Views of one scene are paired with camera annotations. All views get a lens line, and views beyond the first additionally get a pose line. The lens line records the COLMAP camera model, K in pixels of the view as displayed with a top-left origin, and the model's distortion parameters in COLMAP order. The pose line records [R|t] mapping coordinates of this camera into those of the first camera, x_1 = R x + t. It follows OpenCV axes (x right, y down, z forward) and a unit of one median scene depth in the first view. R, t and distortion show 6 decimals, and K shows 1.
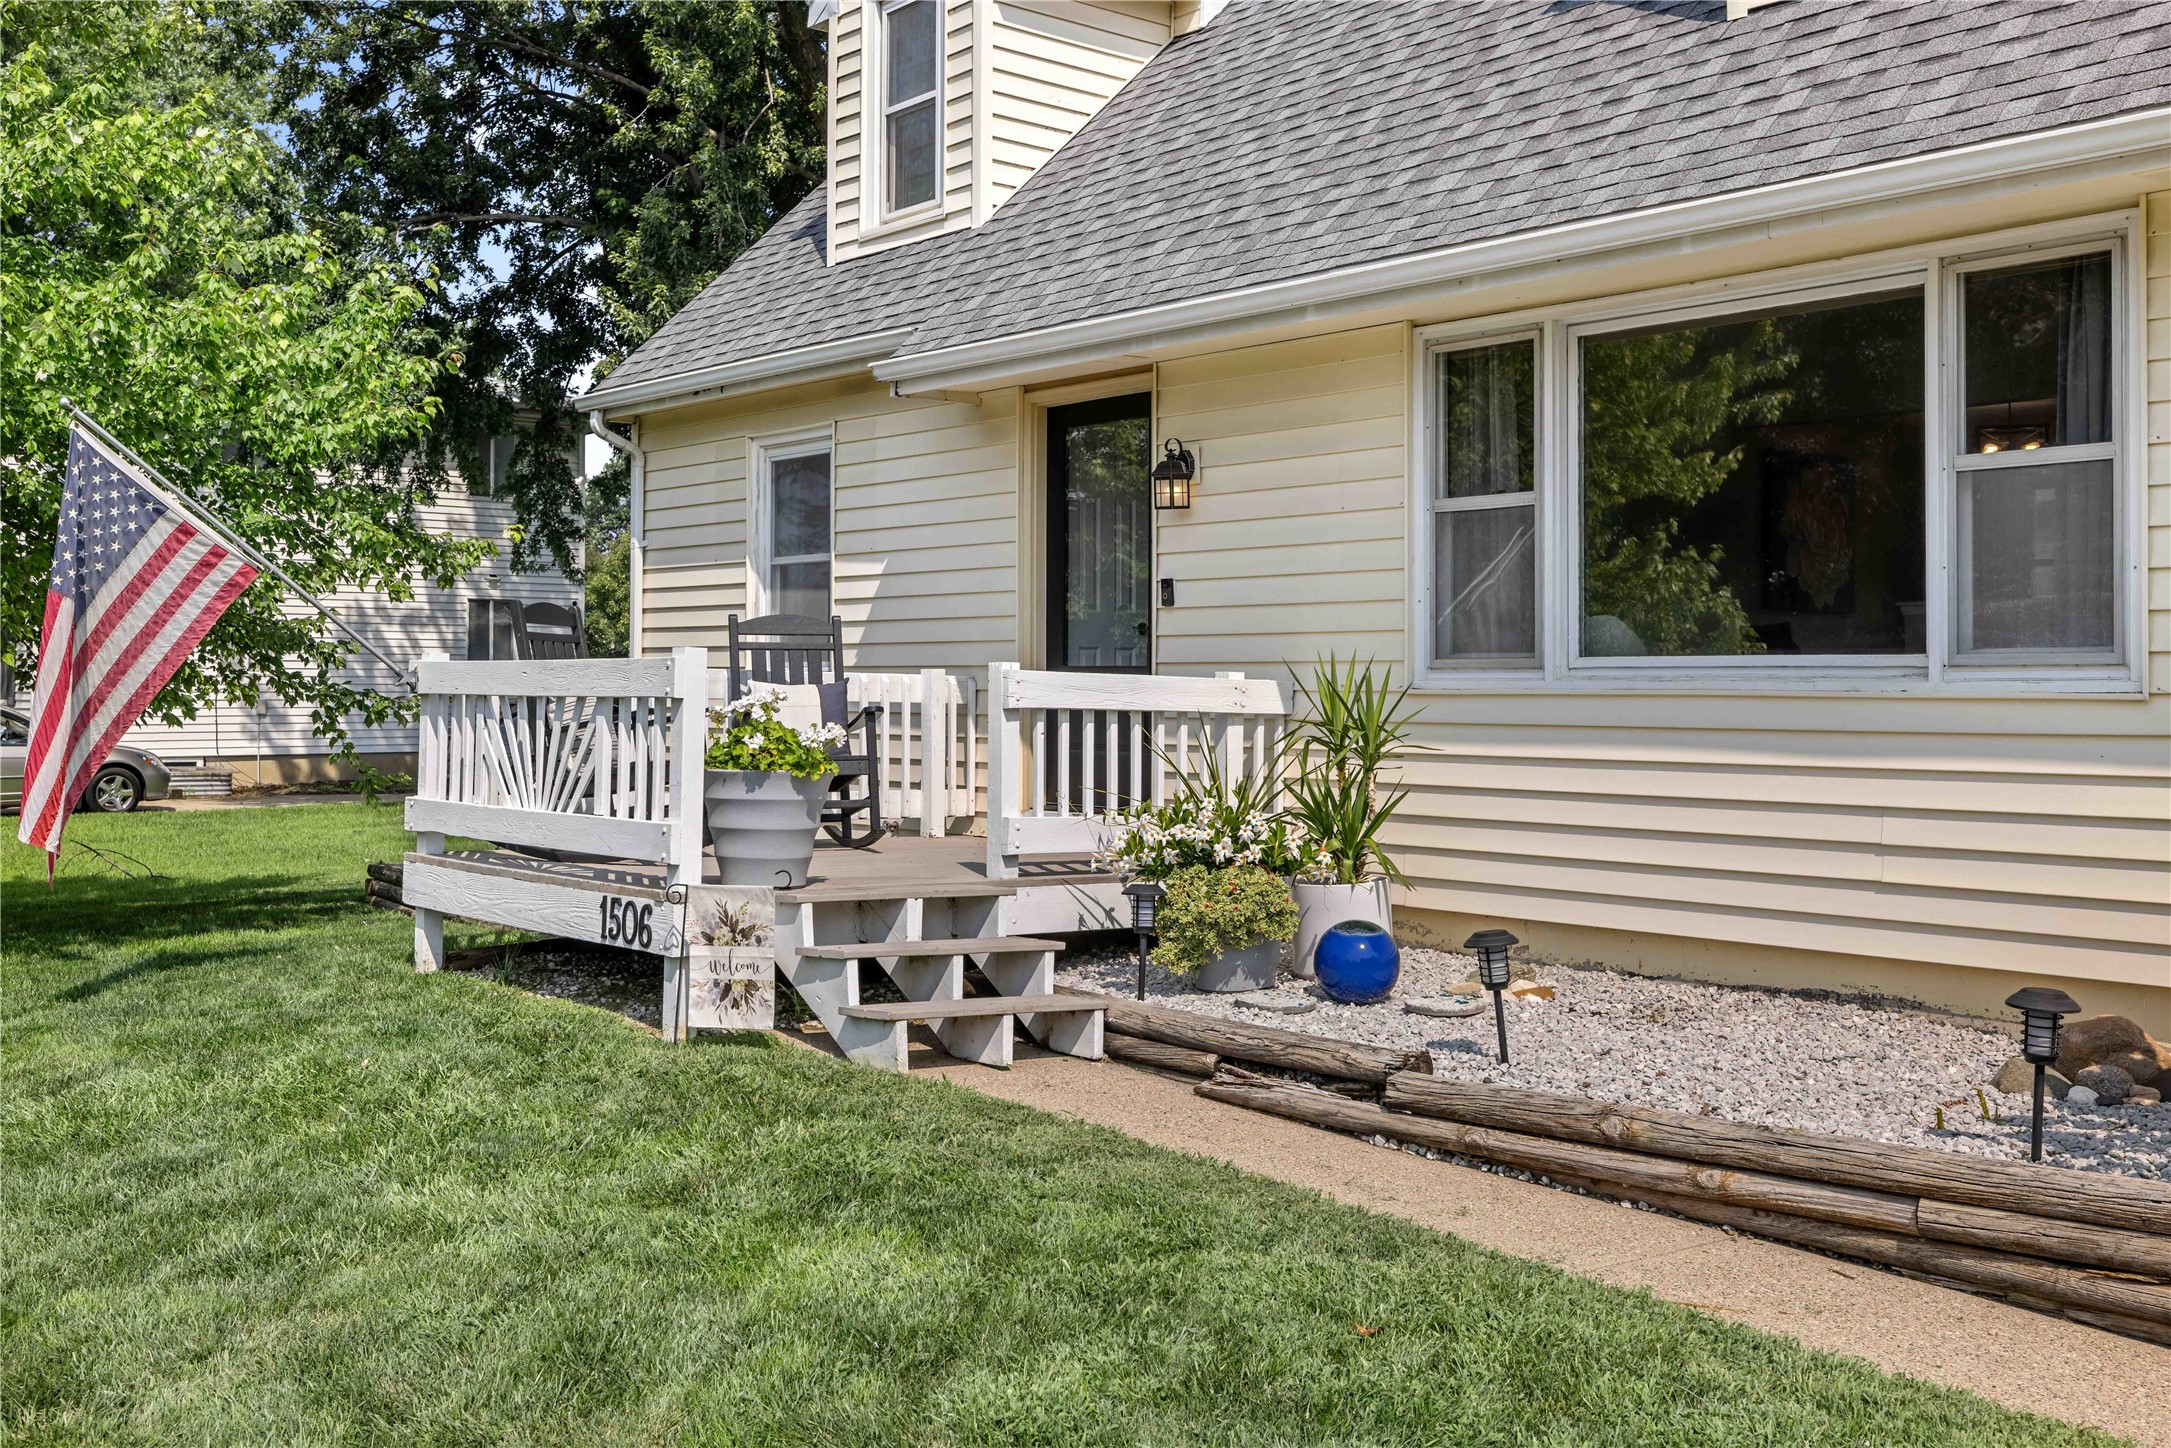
lens RADIAL K [[2098.1, 0, 1069.3], [0, 2098.1, 664.7], [0, 0, 1]] dist [0.003503, 0.000000]
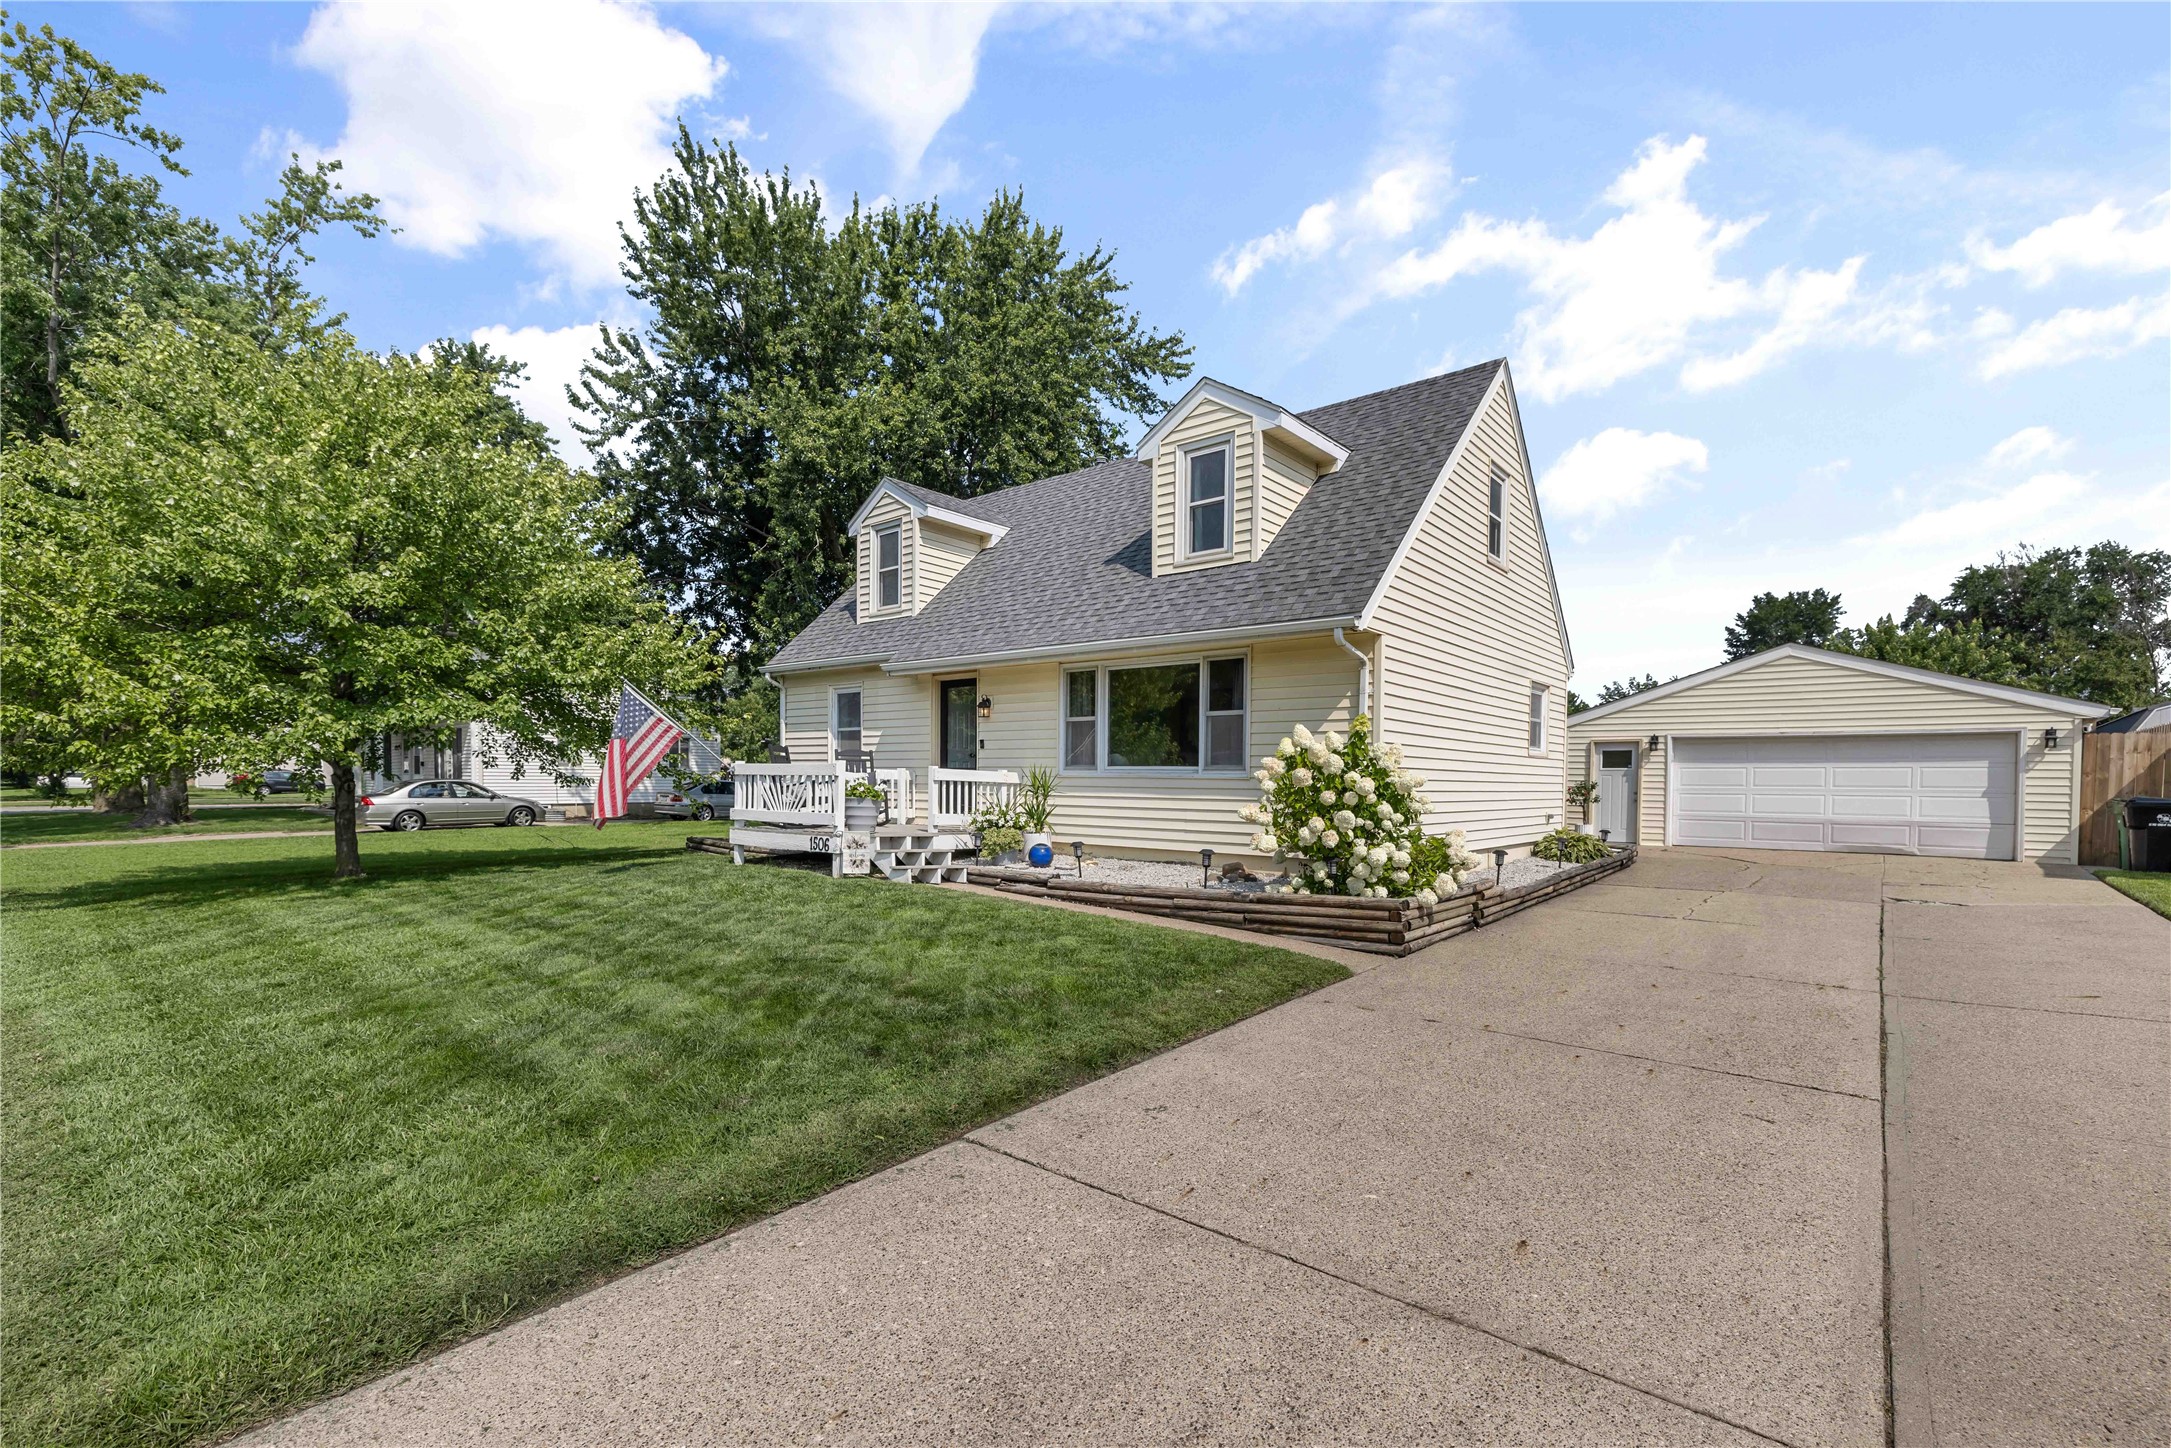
lens RADIAL K [[928.2, 0, 1100.7], [0, 928.2, 820.0], [0, 0, 1]] dist [0.000320, -0.000017]
pose [[0.981408, -0.000030, 0.191935, -0.051204], [-0.010374, 0.998530, 0.053203, 0.003040], [-0.191655, -0.054205, 0.979964, -0.442459]]
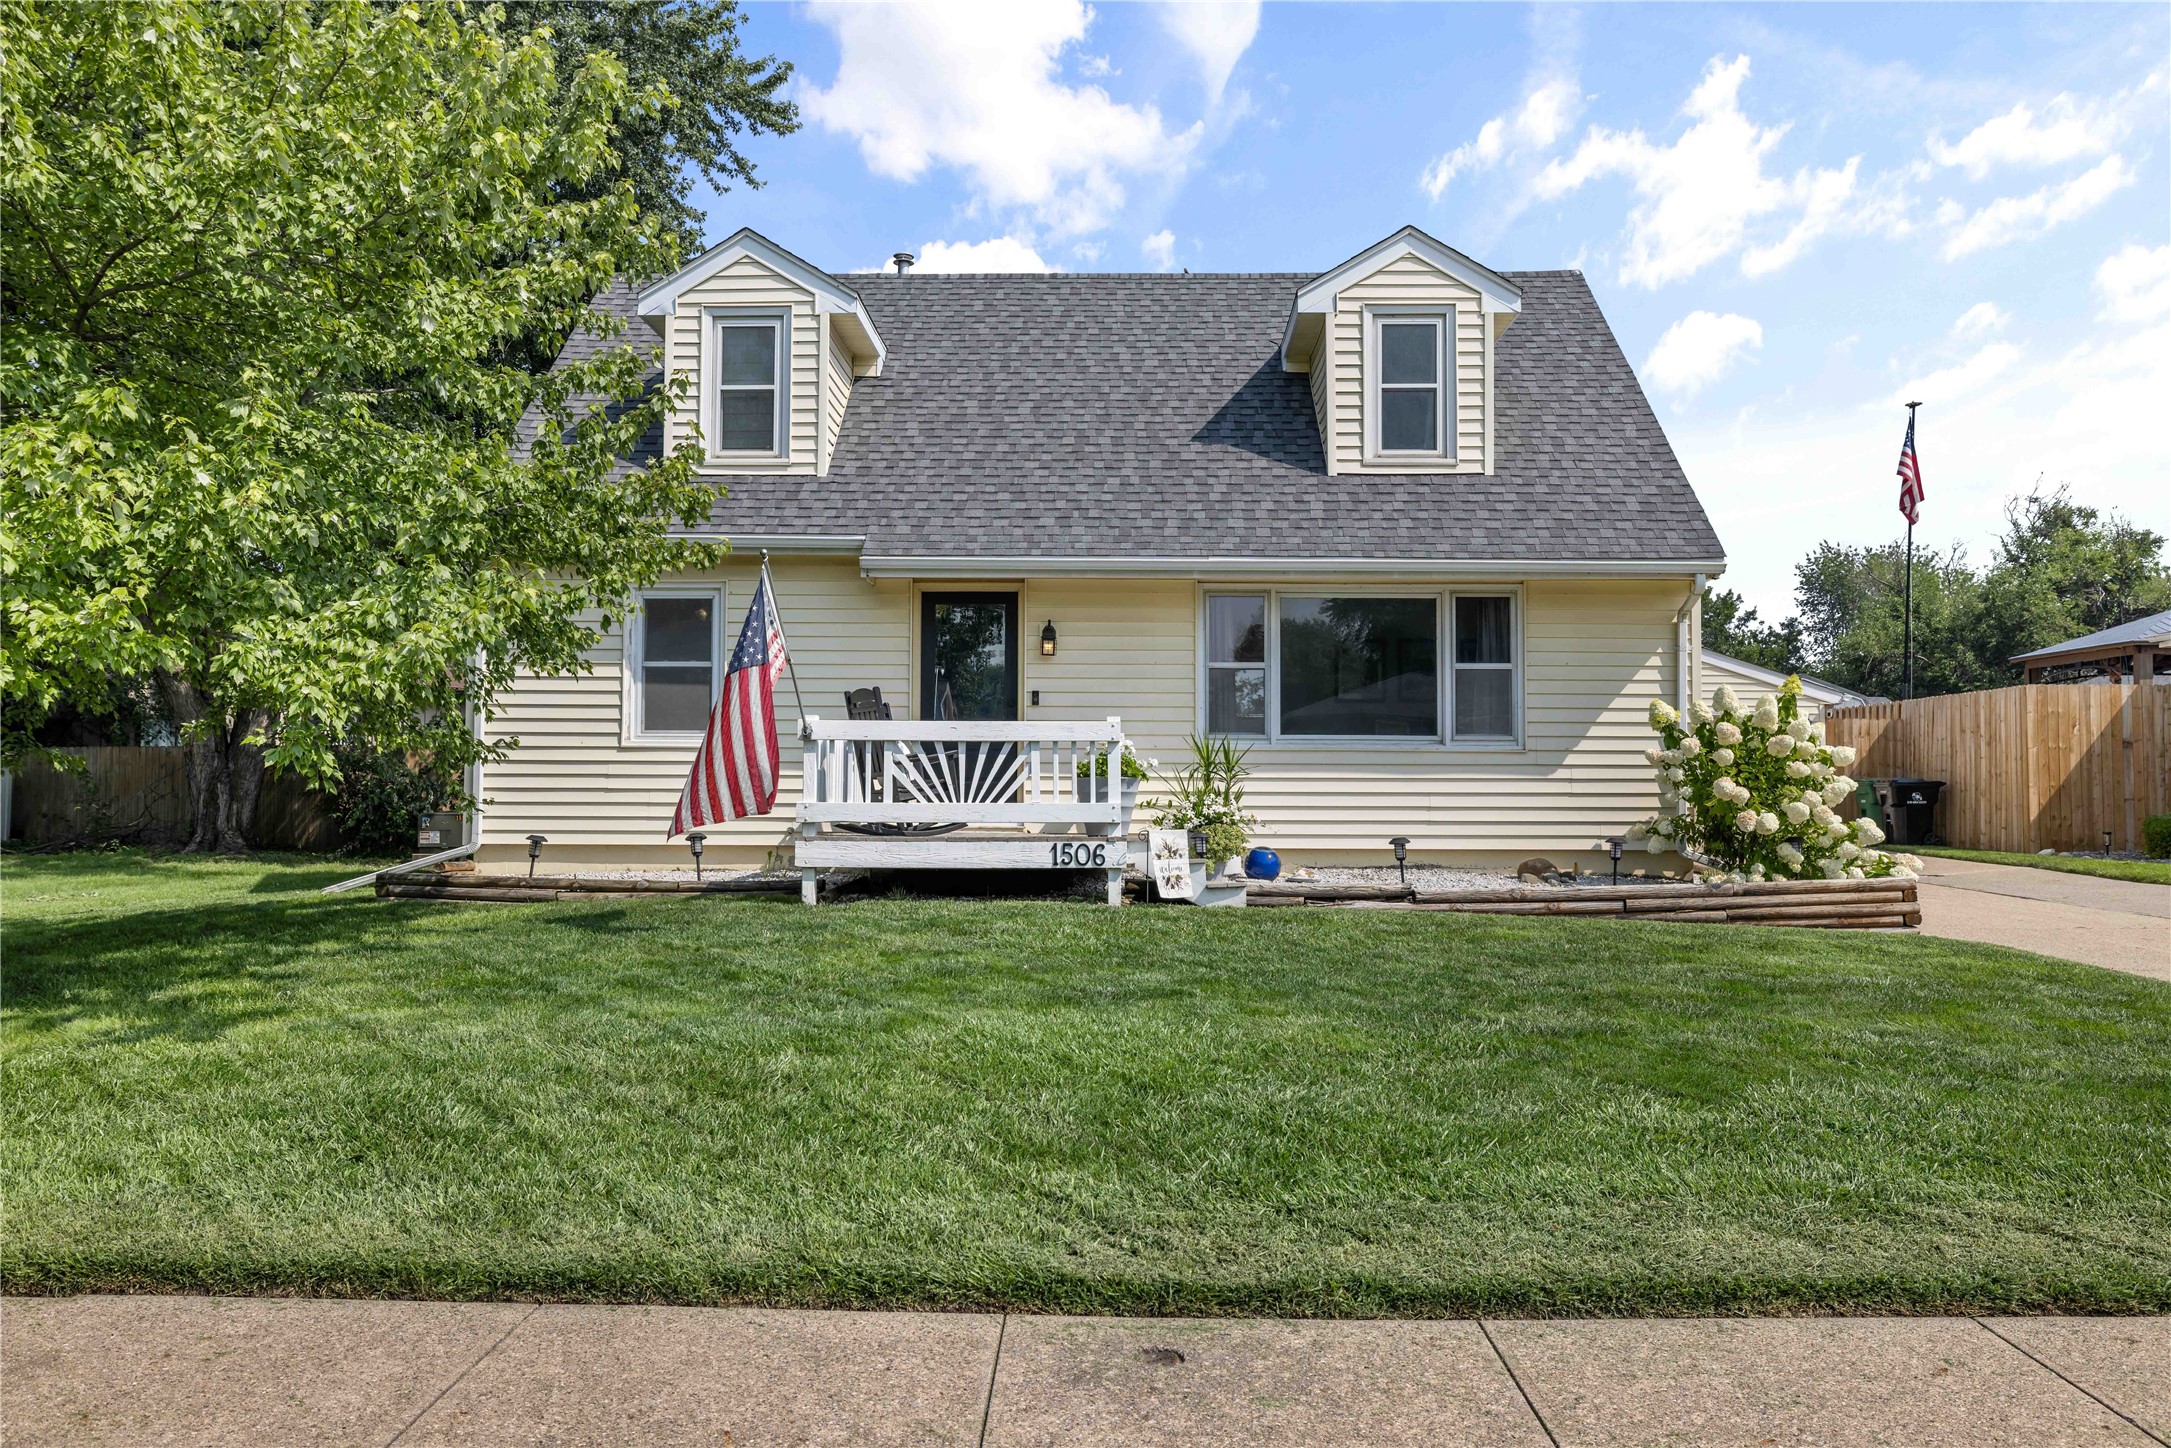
lens RADIAL K [[1528.8, 0, 1085.8], [0, 1528.8, 735.3], [0, 0, 1]] dist [0.002221, 0.001059]
pose [[0.657776, 0.027190, 0.752723, -1.132343], [-0.009752, 0.999572, -0.027585, 0.043841], [-0.753151, 0.010805, 0.657759, 0.044247]]
